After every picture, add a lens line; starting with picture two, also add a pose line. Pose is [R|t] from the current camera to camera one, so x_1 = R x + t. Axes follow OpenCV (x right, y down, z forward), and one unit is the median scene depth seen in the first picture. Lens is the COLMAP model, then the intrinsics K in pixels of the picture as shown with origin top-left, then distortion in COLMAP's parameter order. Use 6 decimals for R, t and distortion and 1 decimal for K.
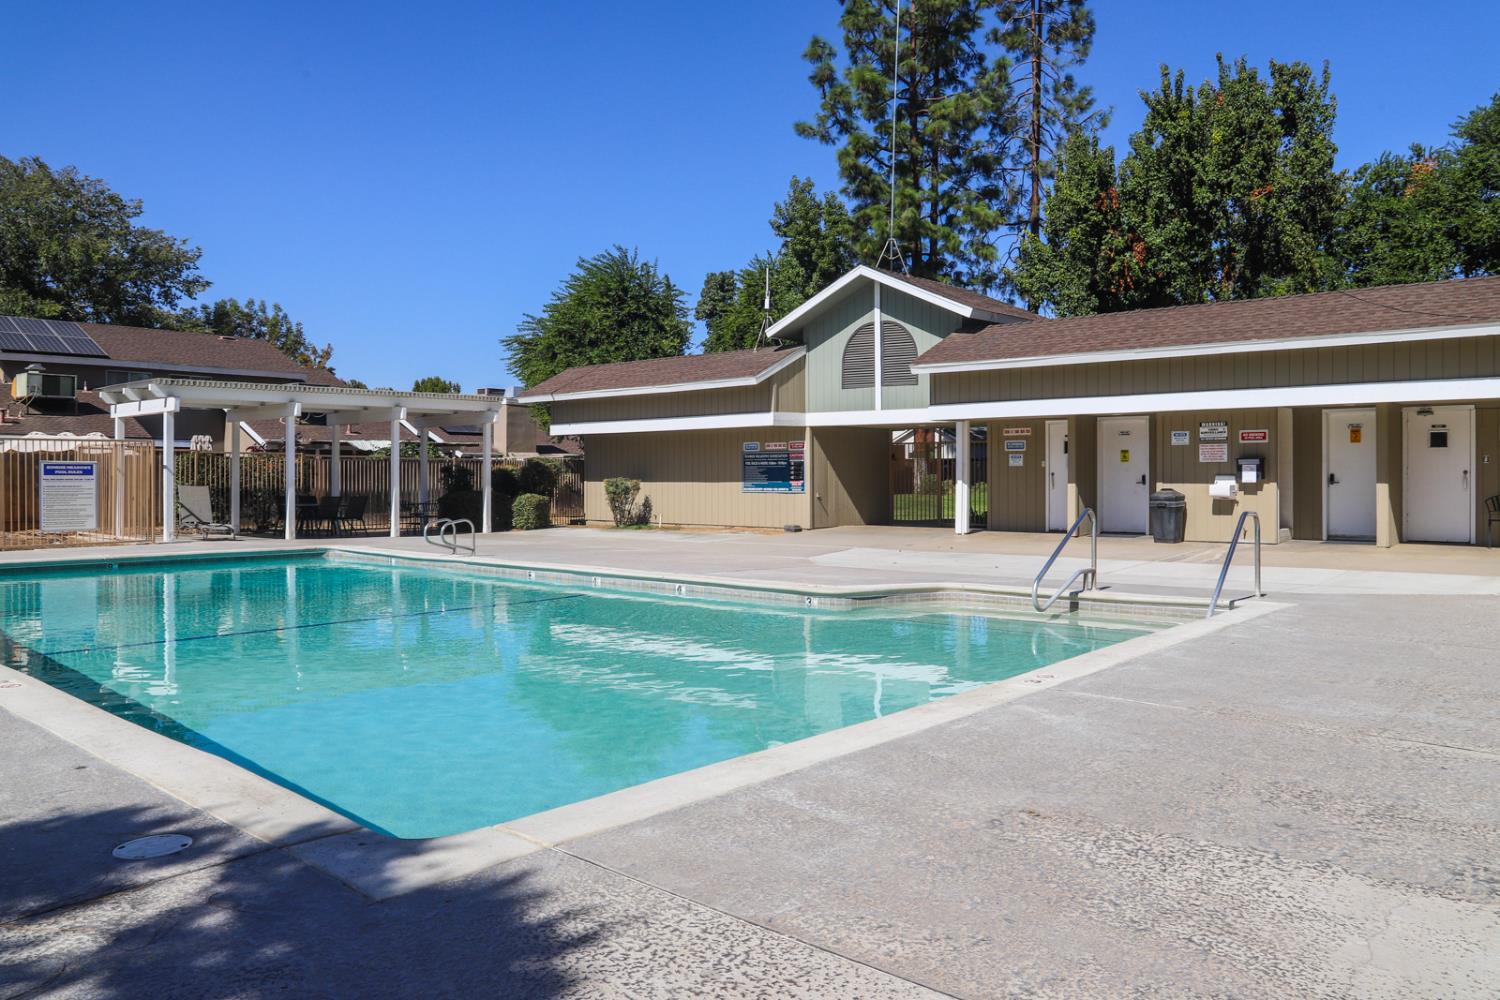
lens RADIAL K [[1145.7, 0, 755.7], [0, 1145.7, 482.9], [0, 0, 1]] dist [-0.139560, 0.129796]
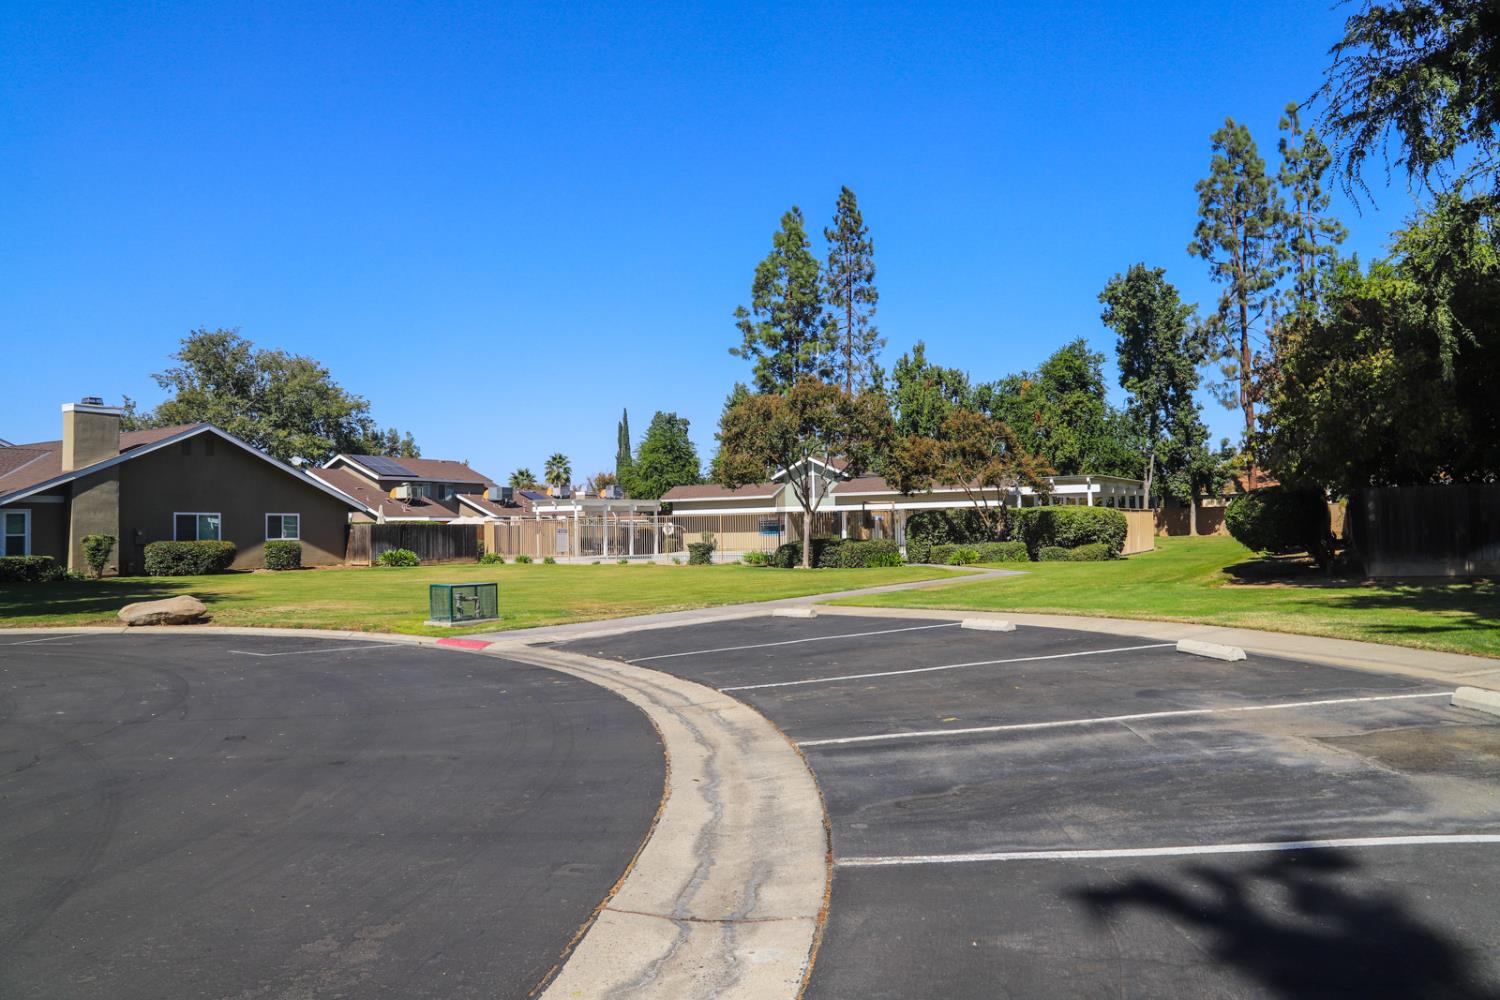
lens RADIAL K [[1145.7, 0, 755.7], [0, 1145.7, 482.9], [0, 0, 1]] dist [-0.139560, 0.129796]
pose [[0.980839, -0.007557, 0.194672, -0.316108], [0.016819, 0.998801, -0.045967, 0.004193], [-0.194092, 0.048360, 0.979791, -0.955844]]
